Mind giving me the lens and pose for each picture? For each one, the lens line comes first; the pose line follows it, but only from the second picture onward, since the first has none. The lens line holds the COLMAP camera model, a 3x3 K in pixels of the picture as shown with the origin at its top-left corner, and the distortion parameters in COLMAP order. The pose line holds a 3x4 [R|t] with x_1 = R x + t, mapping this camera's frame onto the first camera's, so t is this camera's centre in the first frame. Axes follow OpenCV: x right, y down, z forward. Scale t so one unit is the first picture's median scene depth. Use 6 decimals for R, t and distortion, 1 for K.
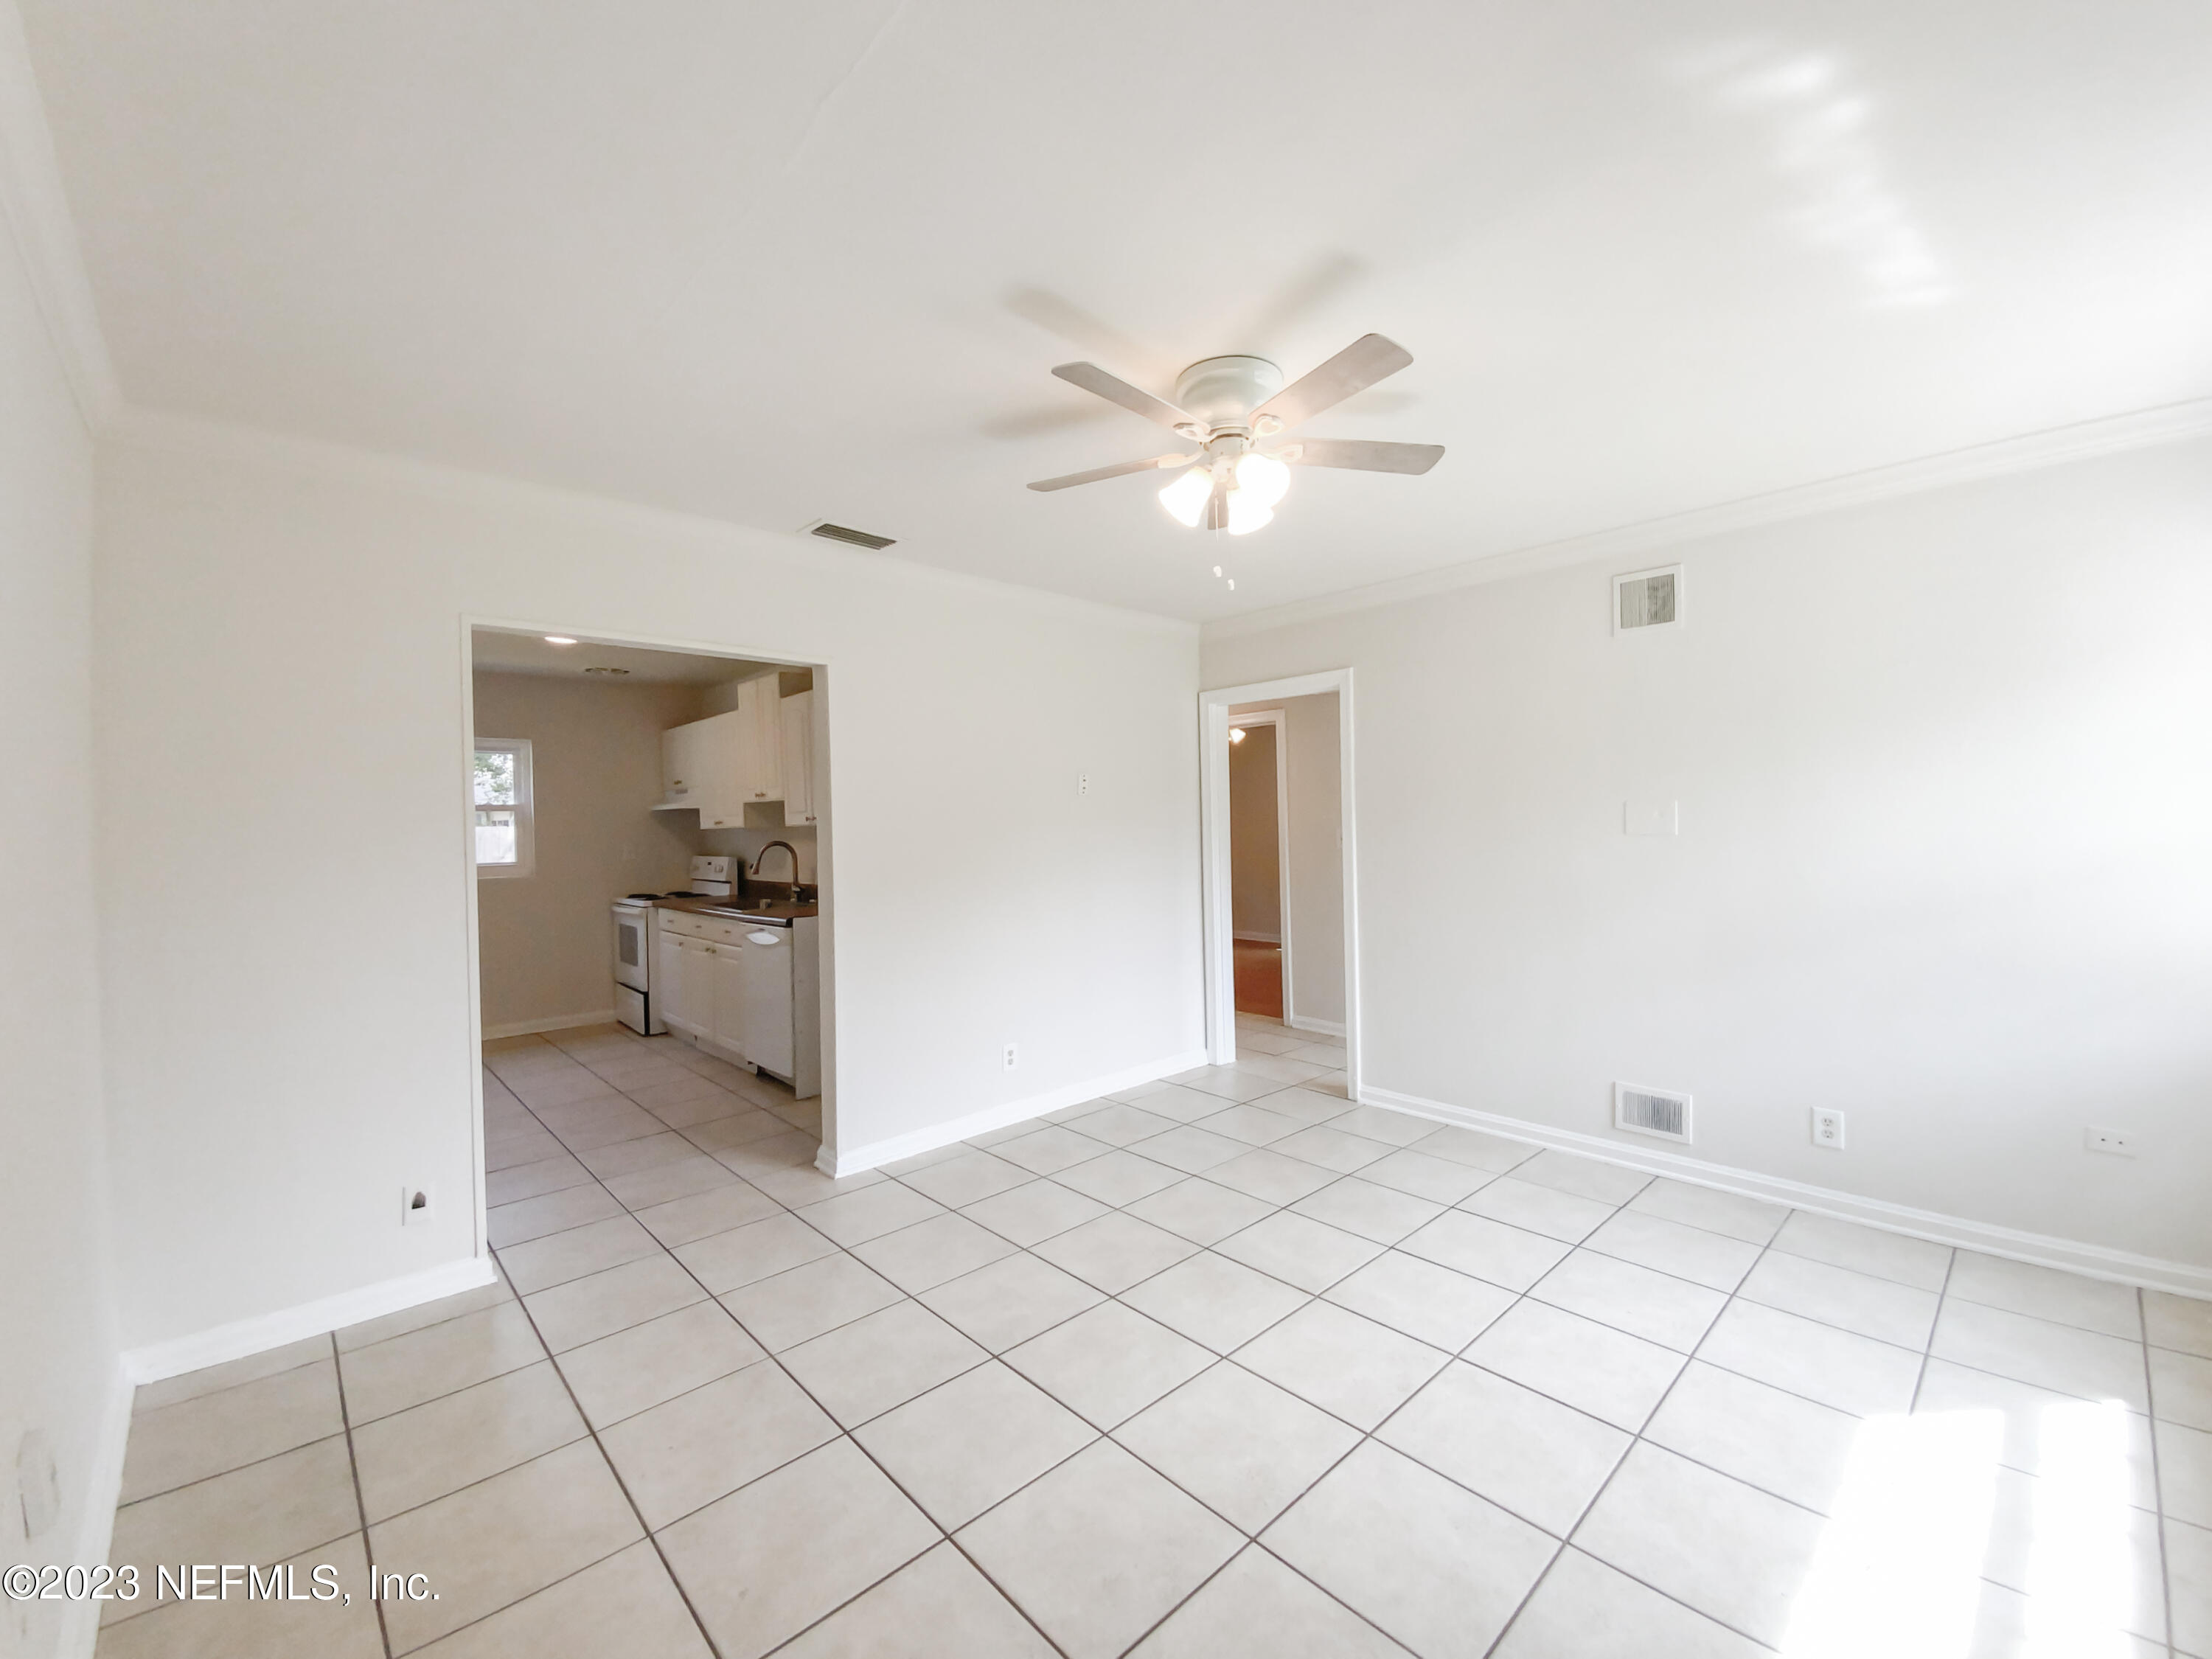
lens RADIAL K [[903.6, 0, 1102.9], [0, 903.6, 834.6], [0, 0, 1]] dist [0.033726, -0.024903]
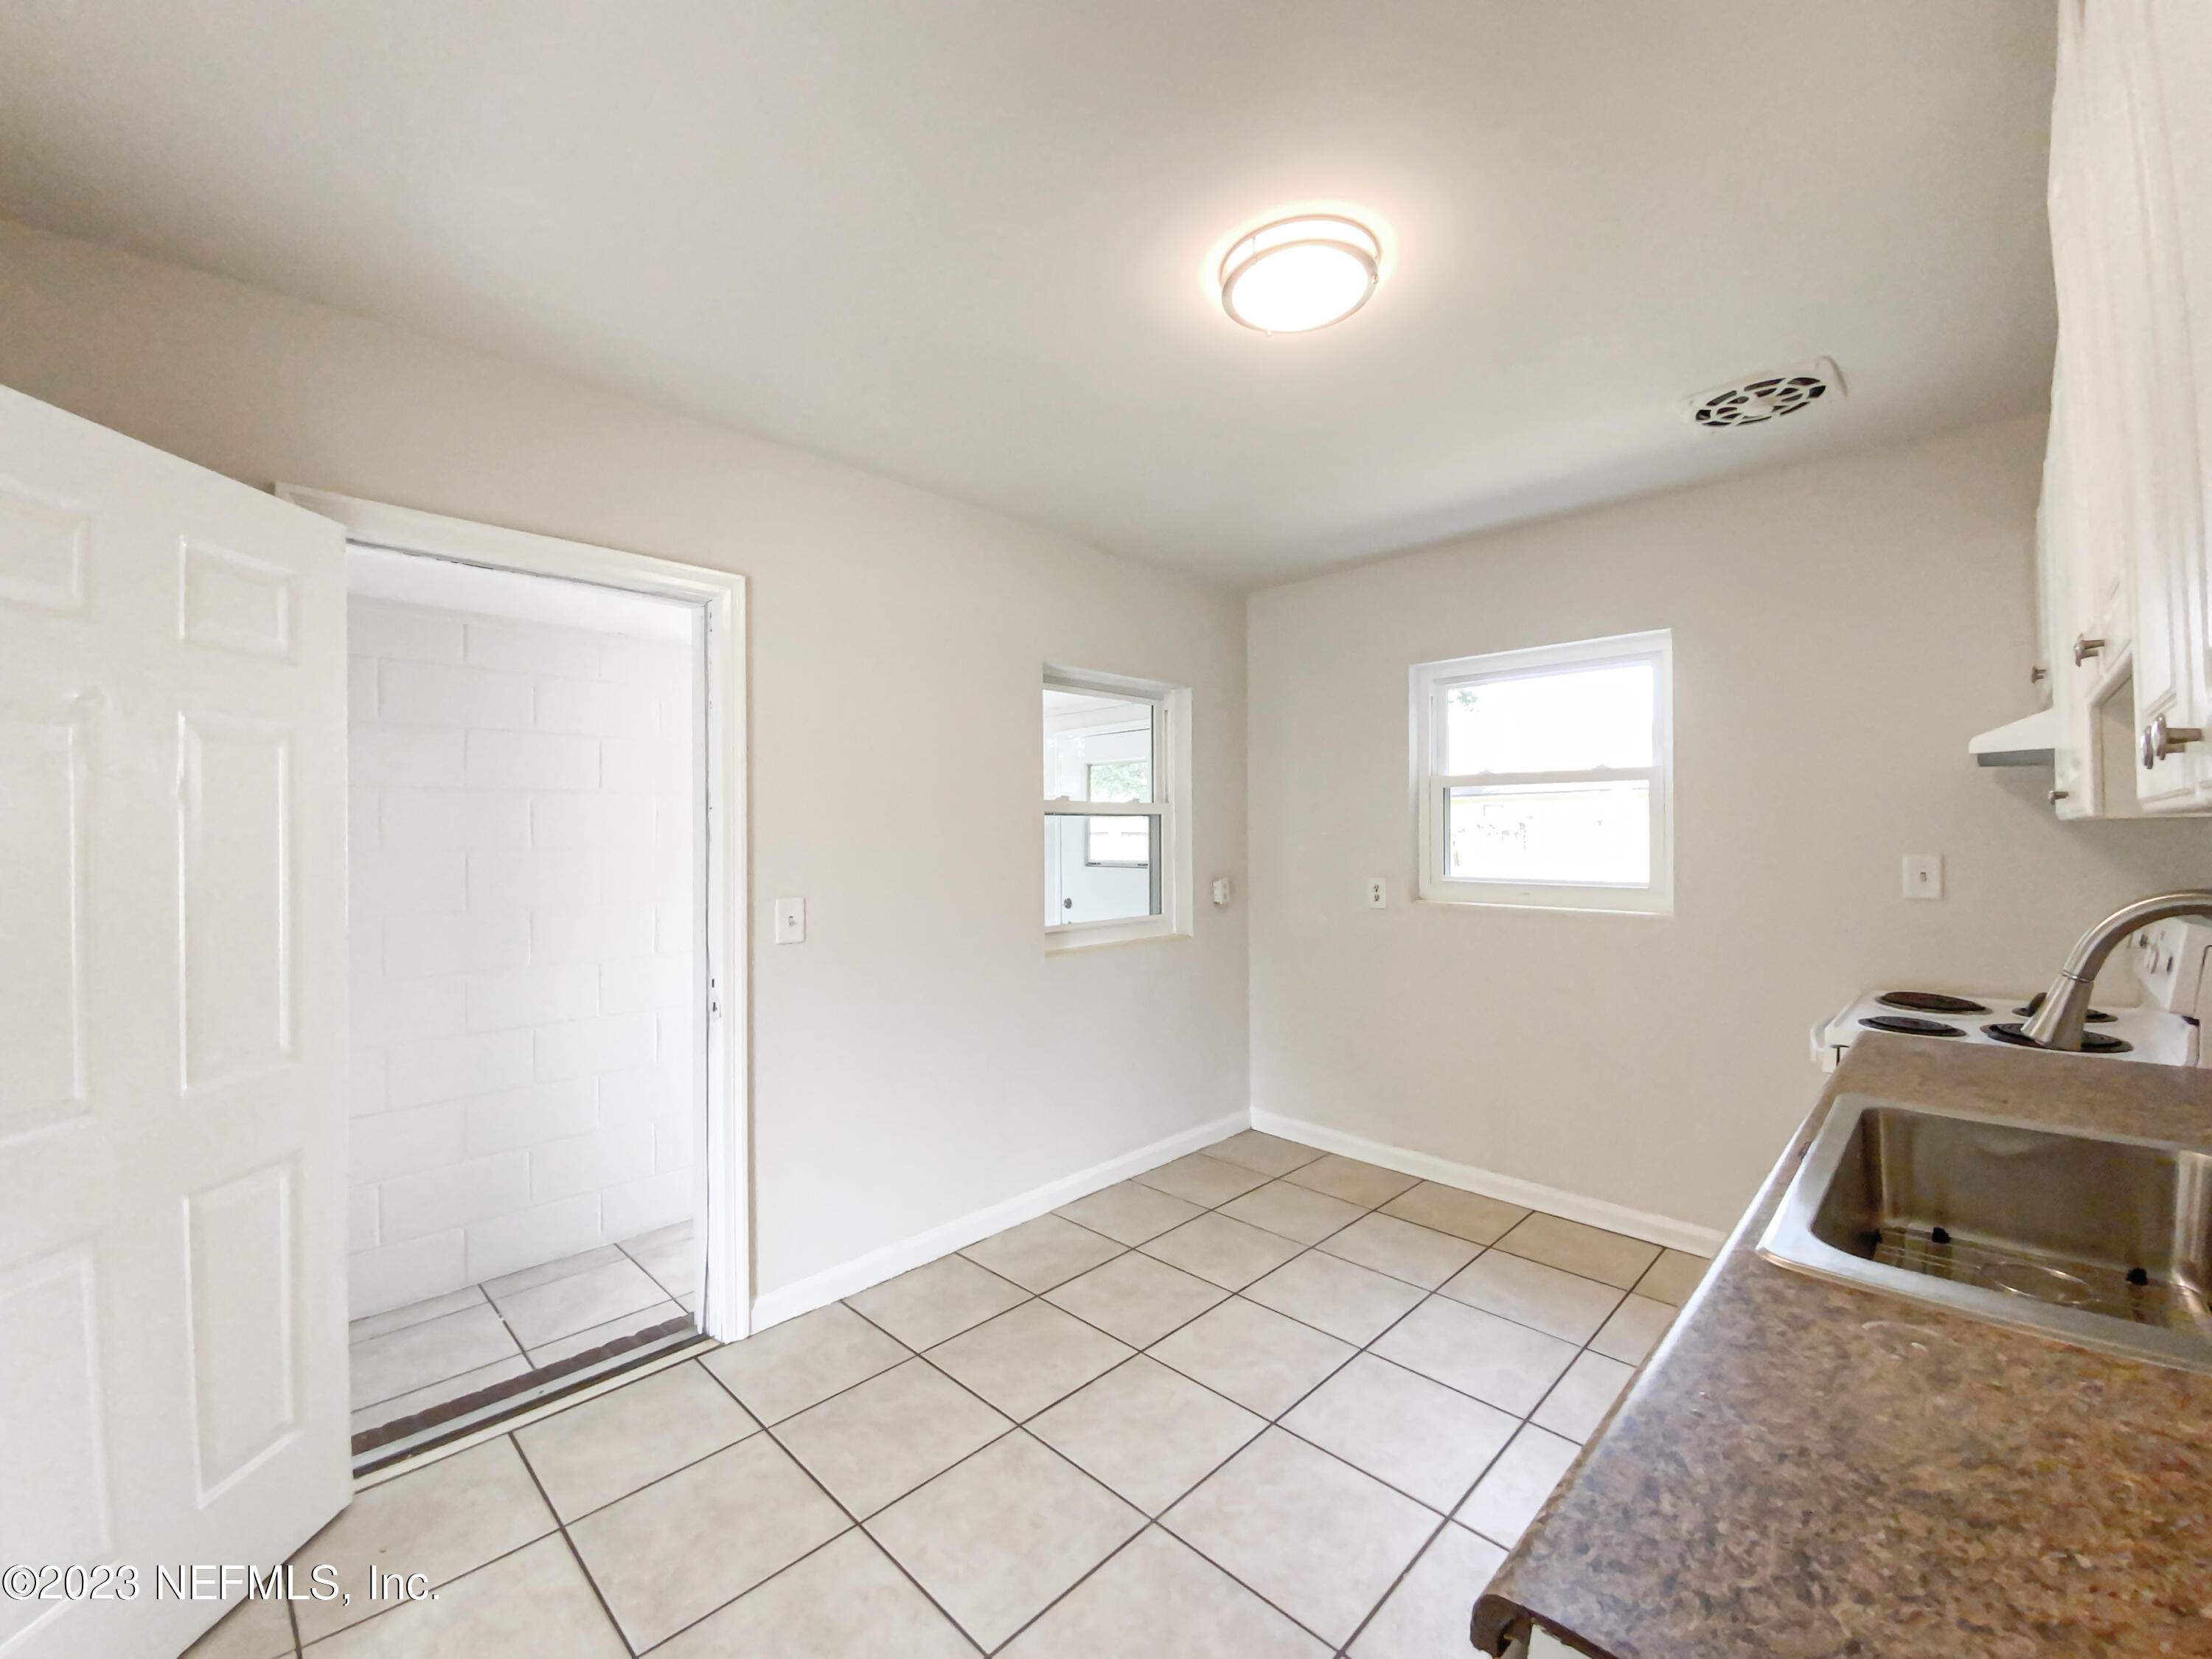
lens RADIAL K [[899.2, 0, 1110.4], [0, 899.2, 833.0], [0, 0, 1]] dist [0.002564, -0.012704]
pose [[0.042675, 0.022498, -0.998836, -0.184795], [-0.007499, 0.999725, 0.022198, -0.006206], [0.999061, 0.006543, 0.042832, 0.728799]]
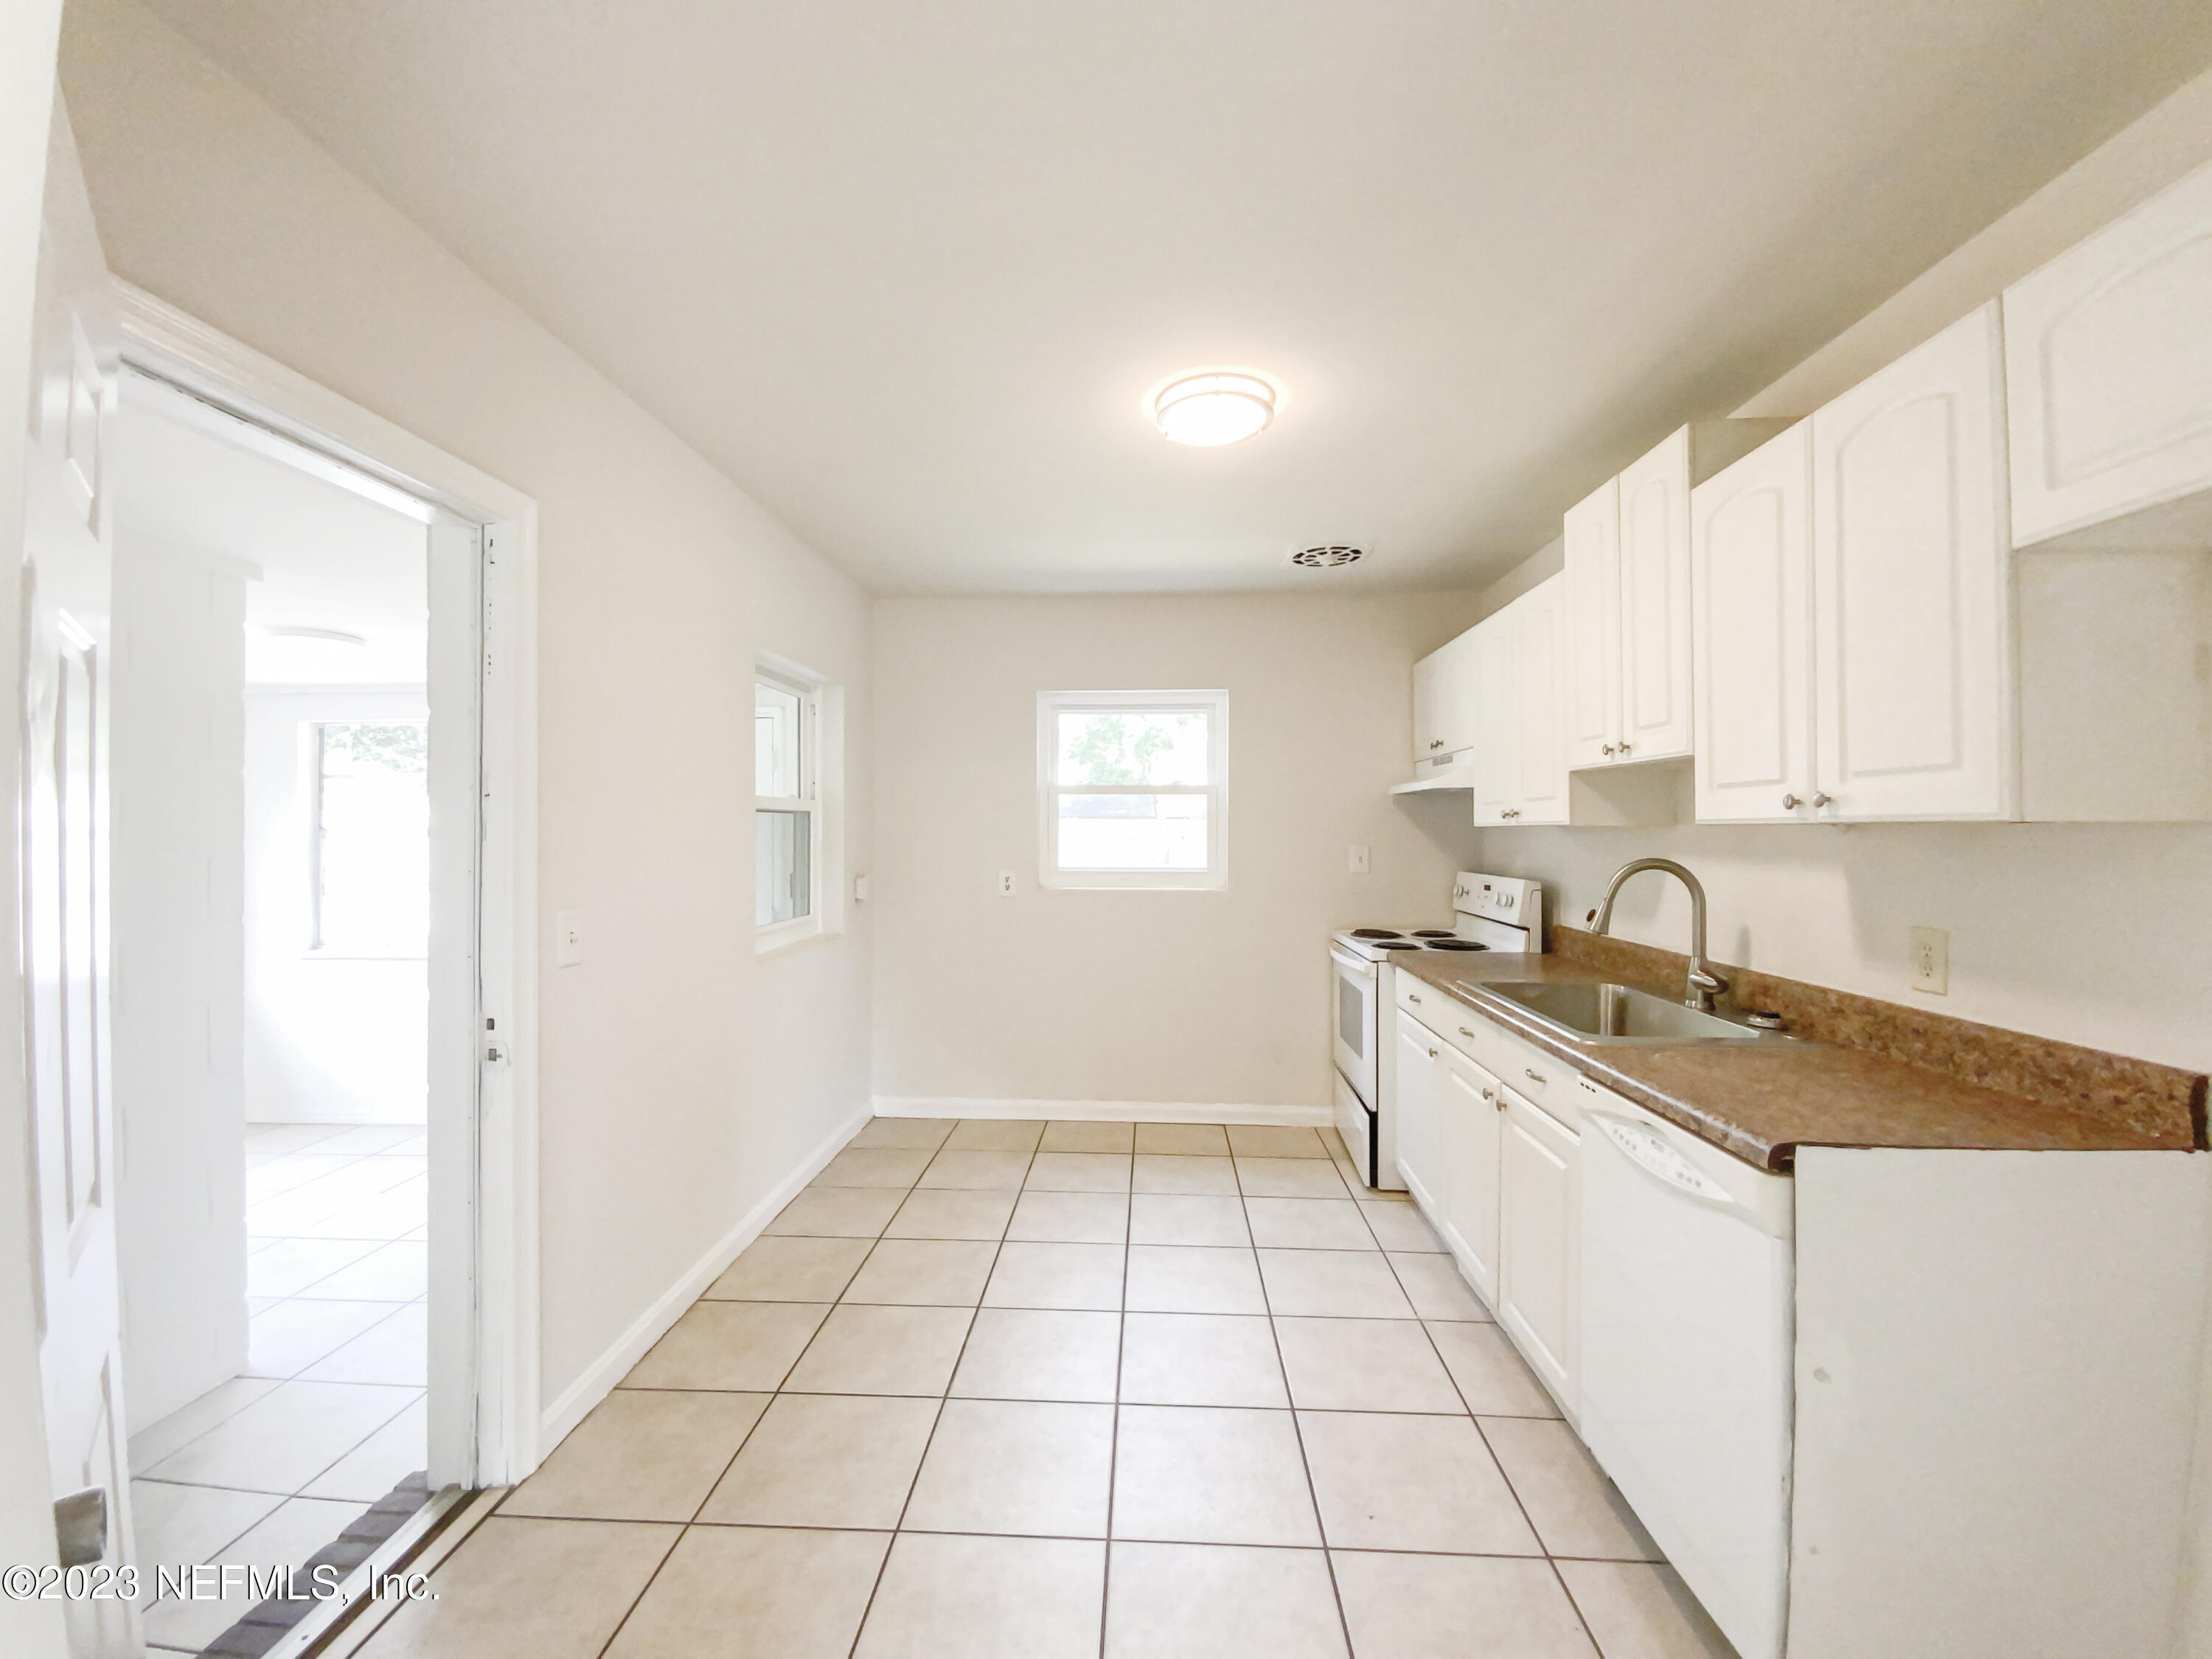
lens RADIAL K [[903.6, 0, 1102.9], [0, 903.6, 834.6], [0, 0, 1]] dist [0.033726, -0.024903]
pose [[0.698121, 0.025818, -0.715514, -0.224948], [-0.023934, 0.999633, 0.012717, -0.002511], [0.715580, 0.008247, 0.698483, 0.497096]]
